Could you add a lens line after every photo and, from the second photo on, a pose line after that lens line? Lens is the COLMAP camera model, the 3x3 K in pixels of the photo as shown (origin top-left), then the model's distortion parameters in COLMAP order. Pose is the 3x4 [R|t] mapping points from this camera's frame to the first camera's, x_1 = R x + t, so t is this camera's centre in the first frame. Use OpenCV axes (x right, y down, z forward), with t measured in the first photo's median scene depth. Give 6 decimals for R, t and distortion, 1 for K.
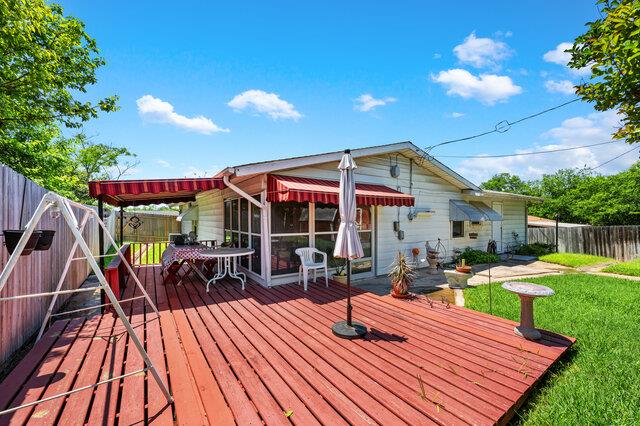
lens RADIAL K [[253.8, 0, 320.0], [0, 253.8, 213.0], [0, 0, 1]] dist [0.000063, -0.000034]
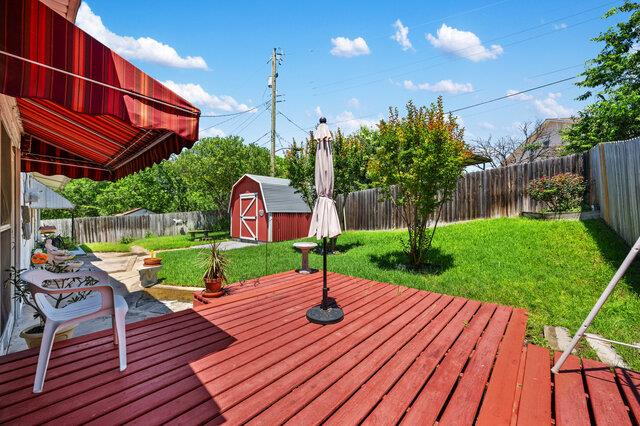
lens RADIAL K [[253.8, 0, 320.0], [0, 253.8, 213.0], [0, 0, 1]] dist [0.000063, -0.000034]
pose [[-0.232024, 0.002641, 0.972706, -0.698062], [-0.021289, 0.999743, -0.007793, 0.087813], [-0.972477, -0.022516, -0.231908, 1.112199]]
